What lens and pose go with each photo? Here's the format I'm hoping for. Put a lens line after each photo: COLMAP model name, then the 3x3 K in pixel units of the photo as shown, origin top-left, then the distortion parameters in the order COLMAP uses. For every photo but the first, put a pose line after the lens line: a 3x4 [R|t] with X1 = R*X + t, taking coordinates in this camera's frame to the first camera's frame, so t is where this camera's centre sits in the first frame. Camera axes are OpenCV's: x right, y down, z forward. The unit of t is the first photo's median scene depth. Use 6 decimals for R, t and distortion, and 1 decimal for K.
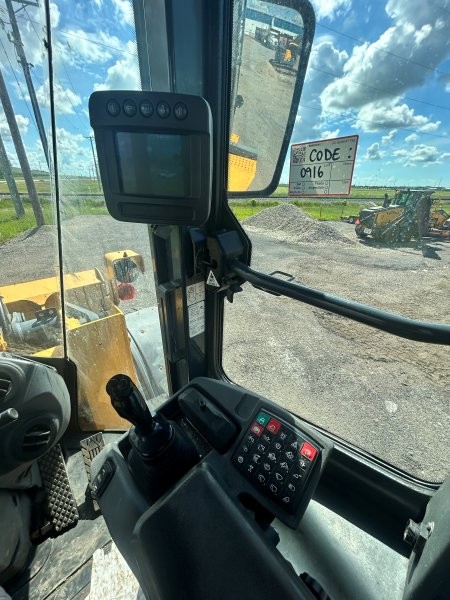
lens RADIAL K [[245.6, 0, 226.0], [0, 245.6, 297.0], [0, 0, 1]] dist [0.000455, -0.000399]
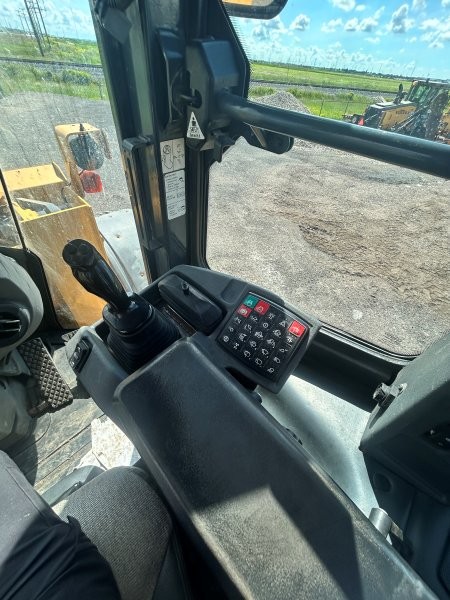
lens RADIAL K [[245.6, 0, 228.1], [0, 245.6, 298.9], [0, 0, 1]] dist [0.000455, -0.000399]
pose [[0.996654, 0.007907, 0.081358, -0.006792], [-0.034709, 0.942060, 0.333645, 0.103537], [-0.074006, -0.335352, 0.939182, 0.076424]]
